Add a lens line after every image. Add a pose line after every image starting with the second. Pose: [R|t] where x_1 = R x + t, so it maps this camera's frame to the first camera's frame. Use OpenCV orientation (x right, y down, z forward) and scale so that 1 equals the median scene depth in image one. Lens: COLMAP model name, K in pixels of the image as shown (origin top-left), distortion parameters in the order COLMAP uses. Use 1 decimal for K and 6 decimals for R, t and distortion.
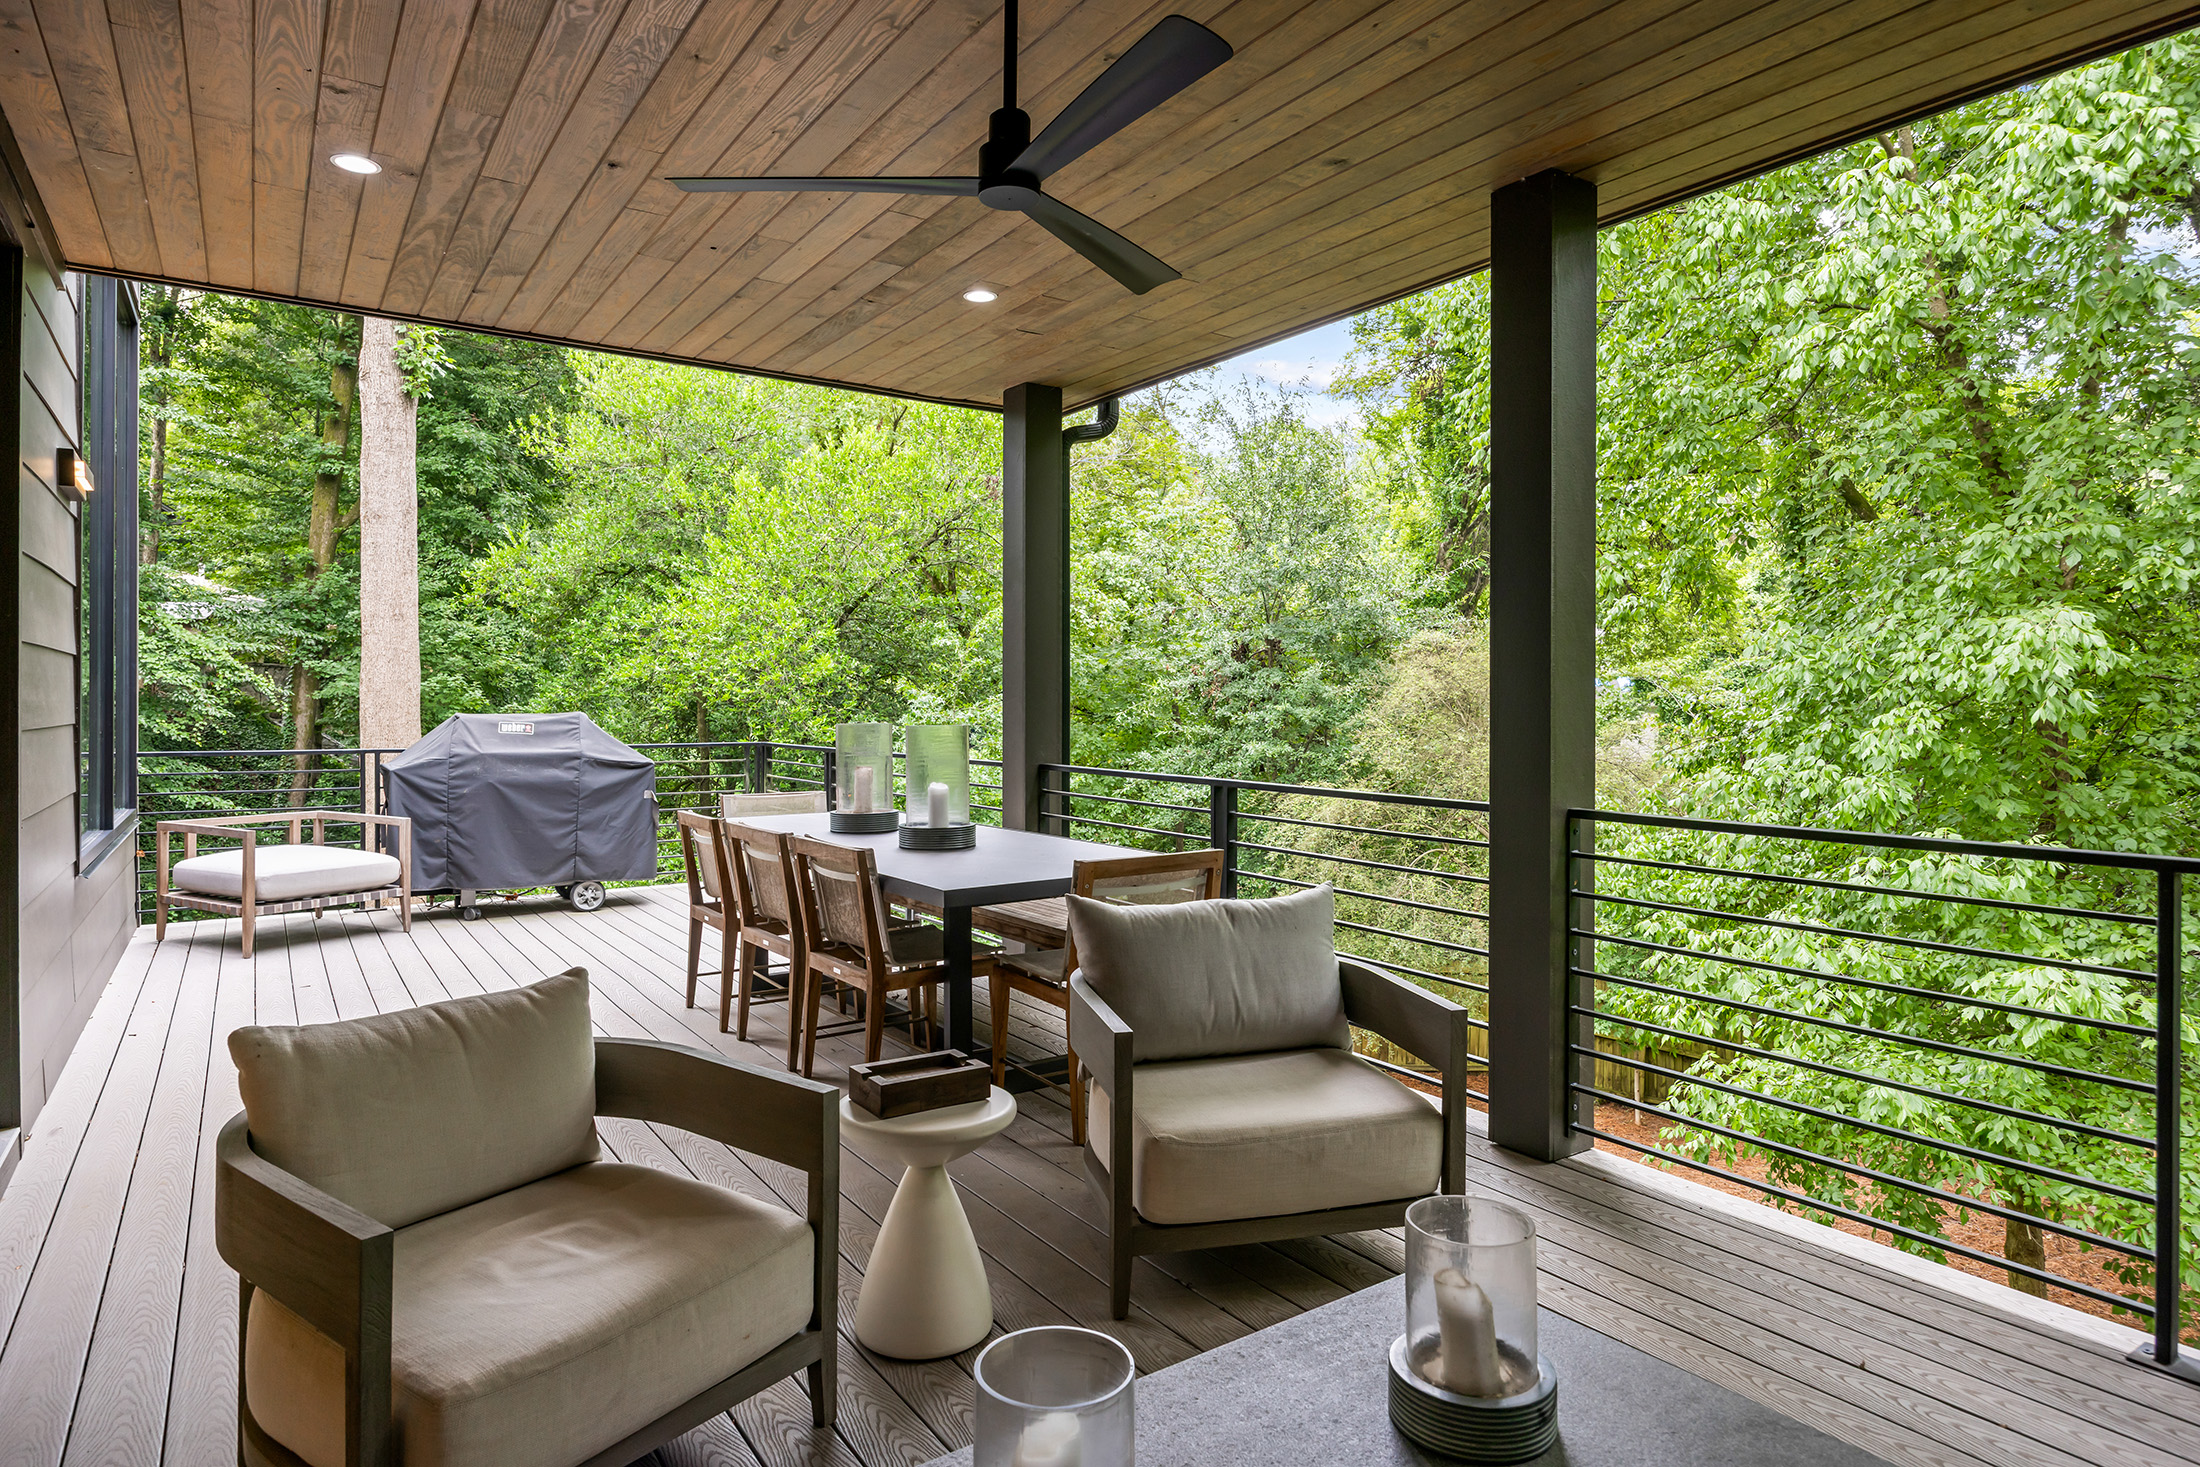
lens RADIAL K [[1269.9, 0, 1108.5], [0, 1269.9, 720.9], [0, 0, 1]] dist [-0.013684, -0.000354]
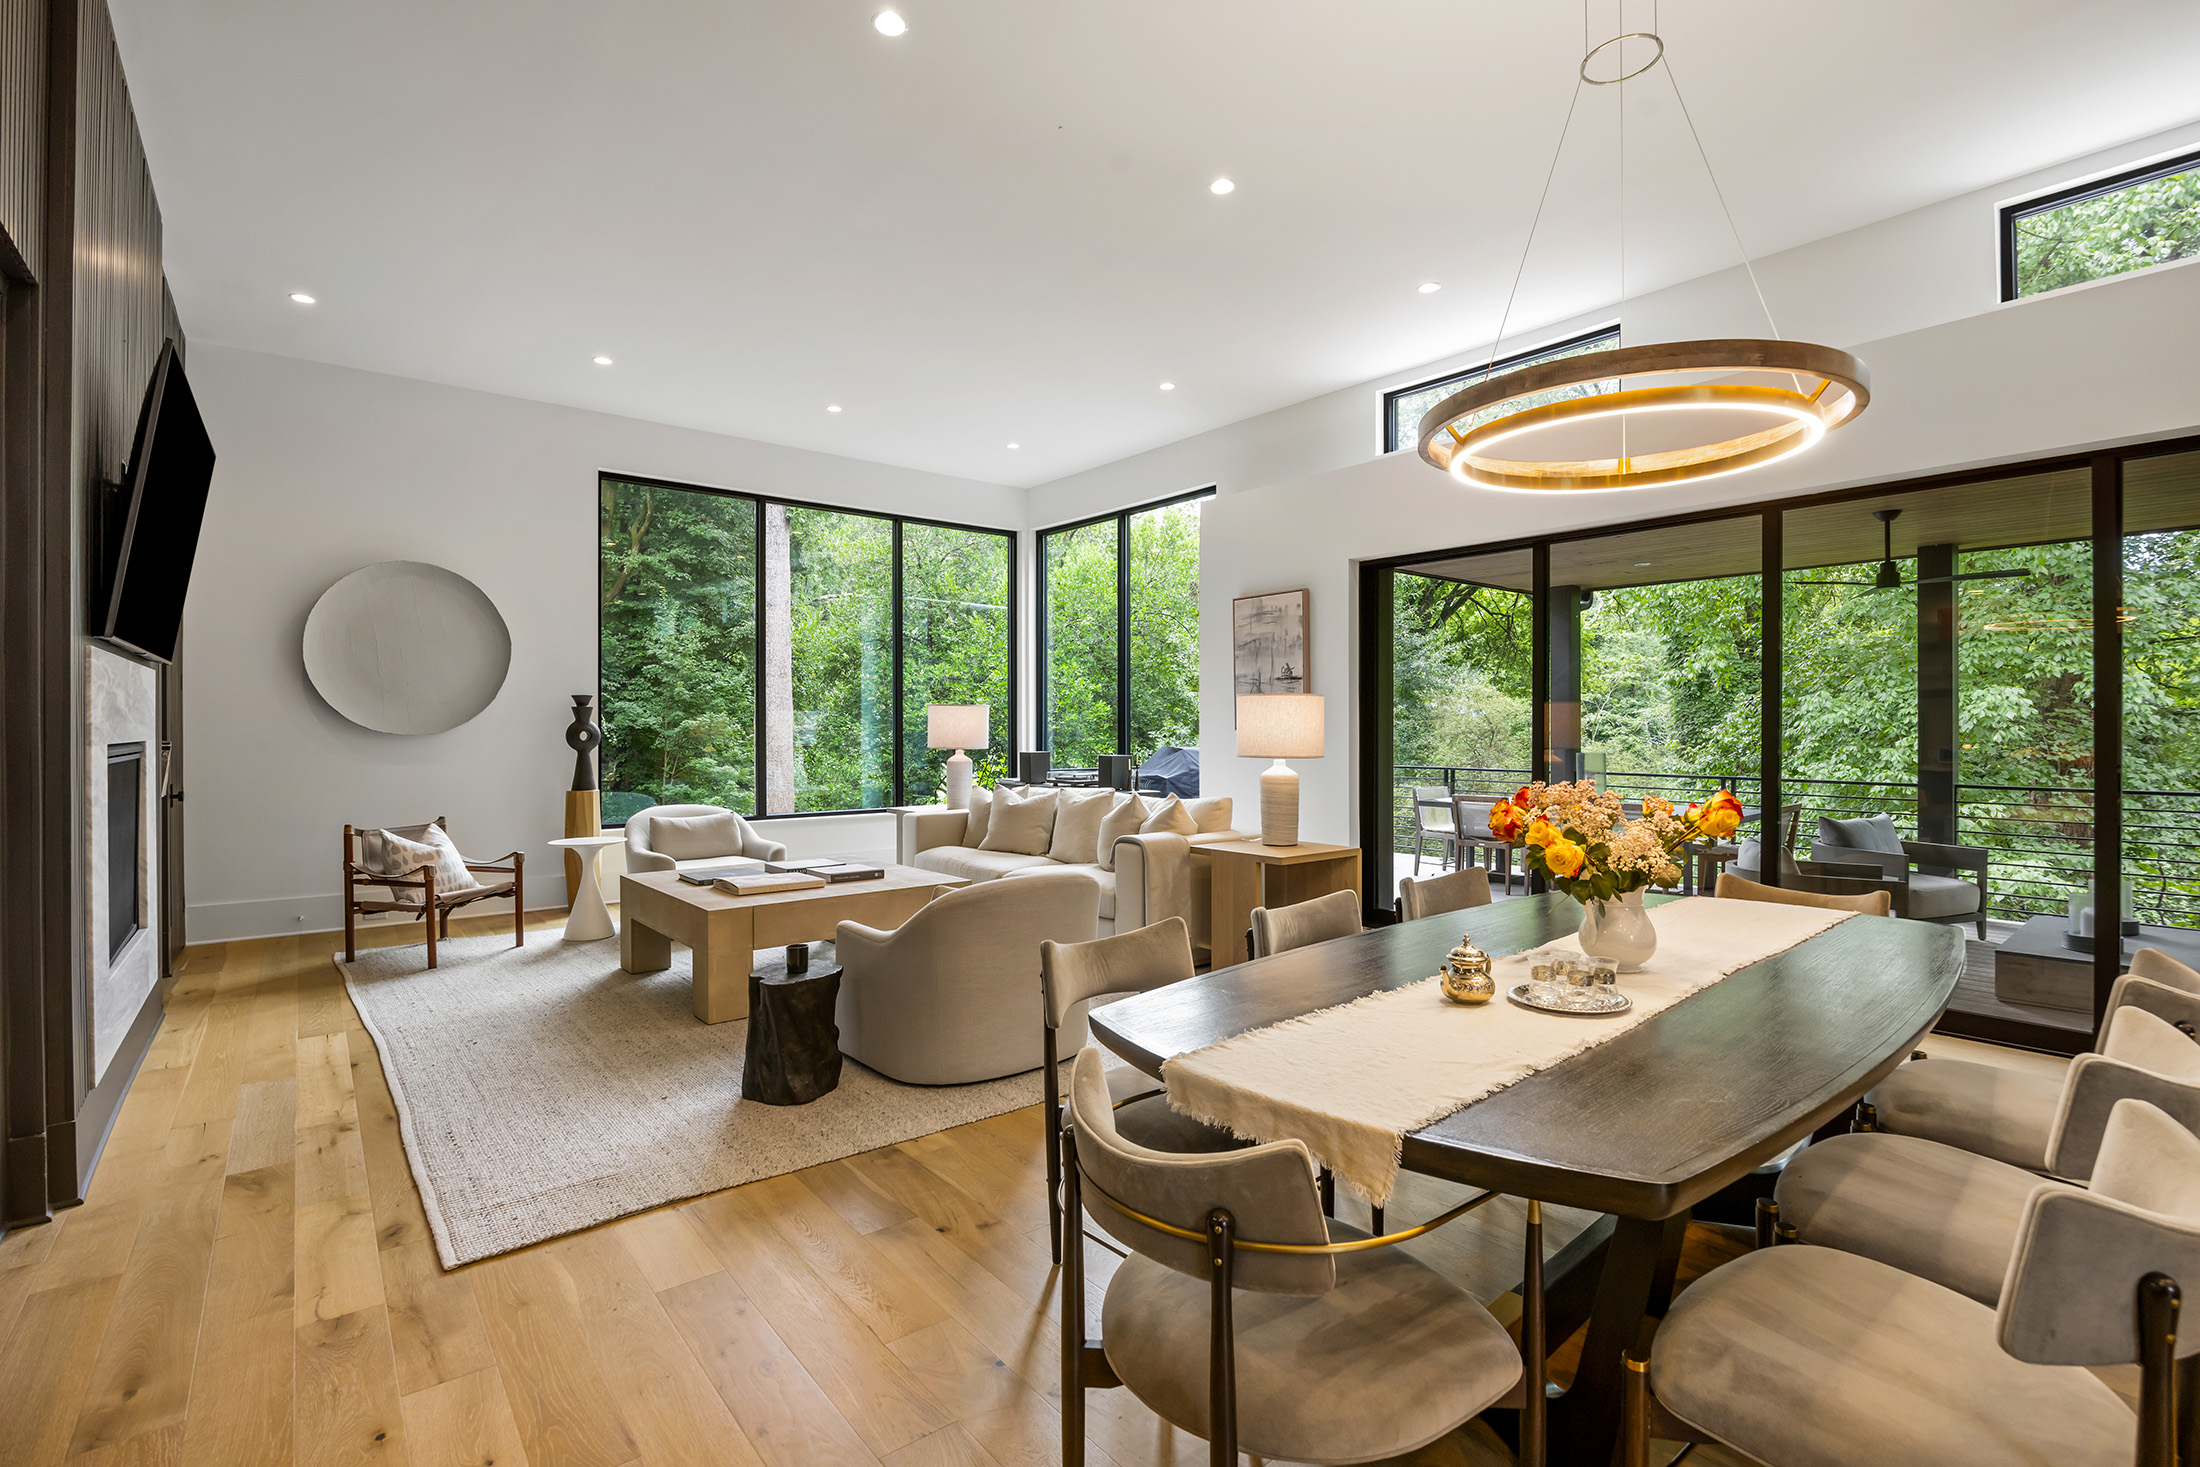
lens RADIAL K [[1011.0, 0, 1099.4], [0, 1011.0, 732.7], [0, 0, 1]] dist [-0.020852, 0.002258]
pose [[0.996419, -0.004203, 0.084448, -0.242282], [0.004872, 0.999958, -0.007720, -0.004639], [-0.084412, 0.008104, 0.996398, -0.134744]]
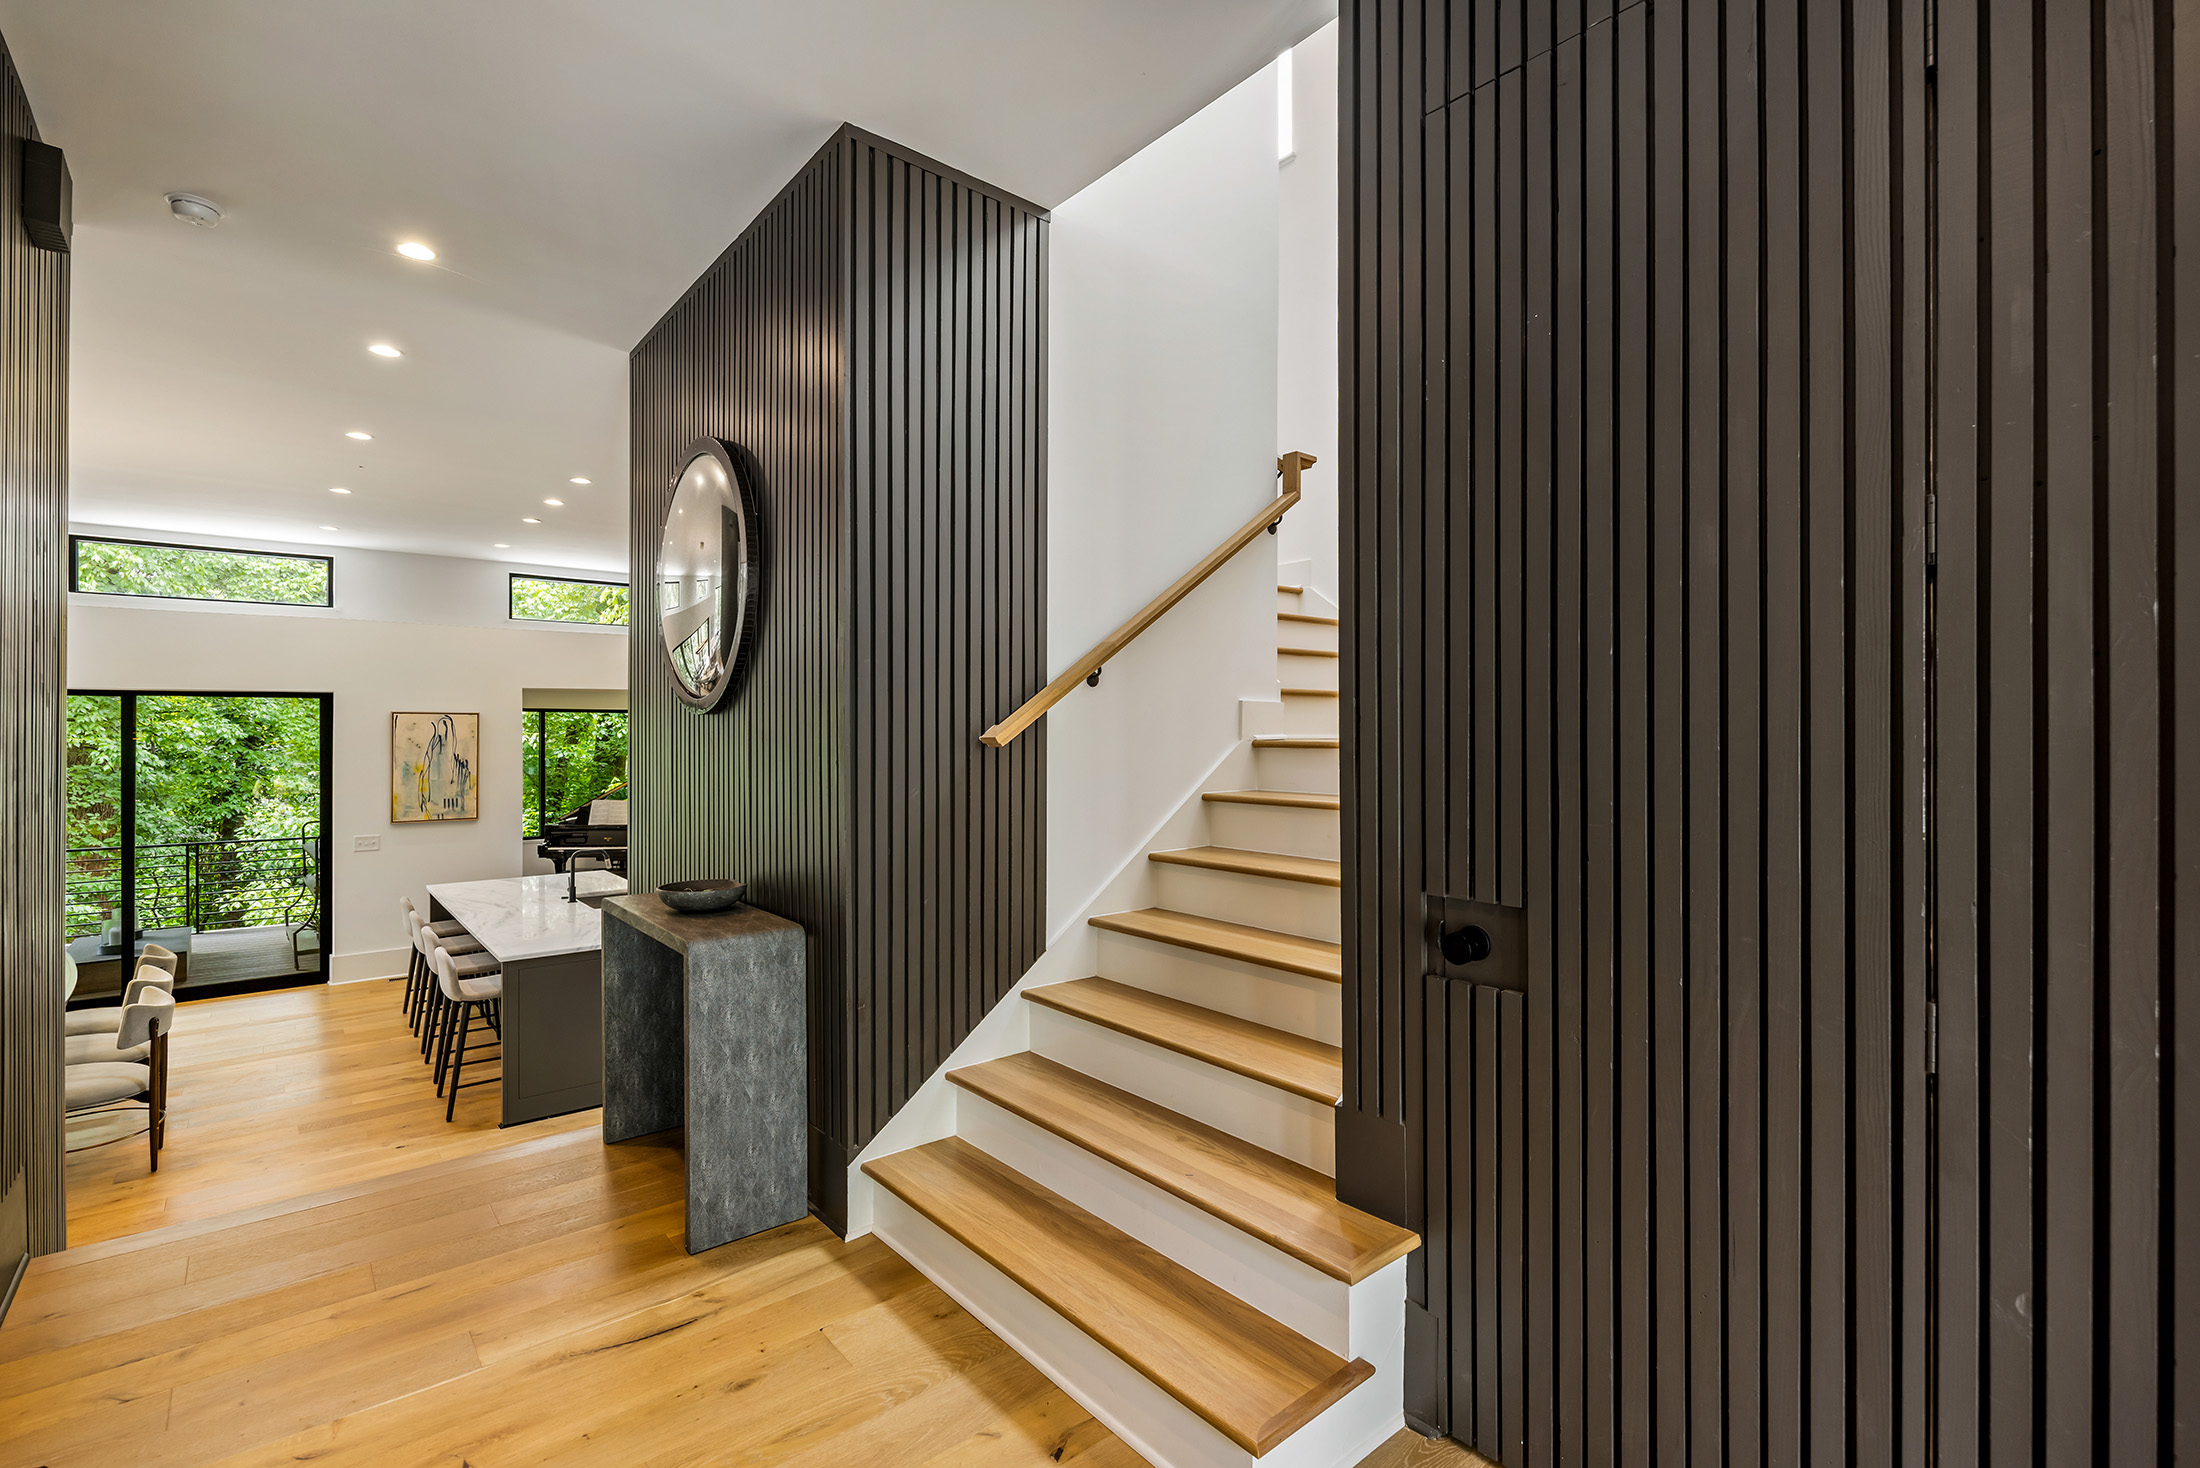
lens RADIAL K [[961.0, 0, 1110.4], [0, 961.0, 732.0], [0, 0, 1]] dist [-0.011437, -0.000587]
pose [[-0.121535, -0.000902, 0.992587, -0.409735], [0.011987, 0.999925, 0.002377, -0.037212], [-0.992515, 0.012187, -0.121515, -0.267512]]
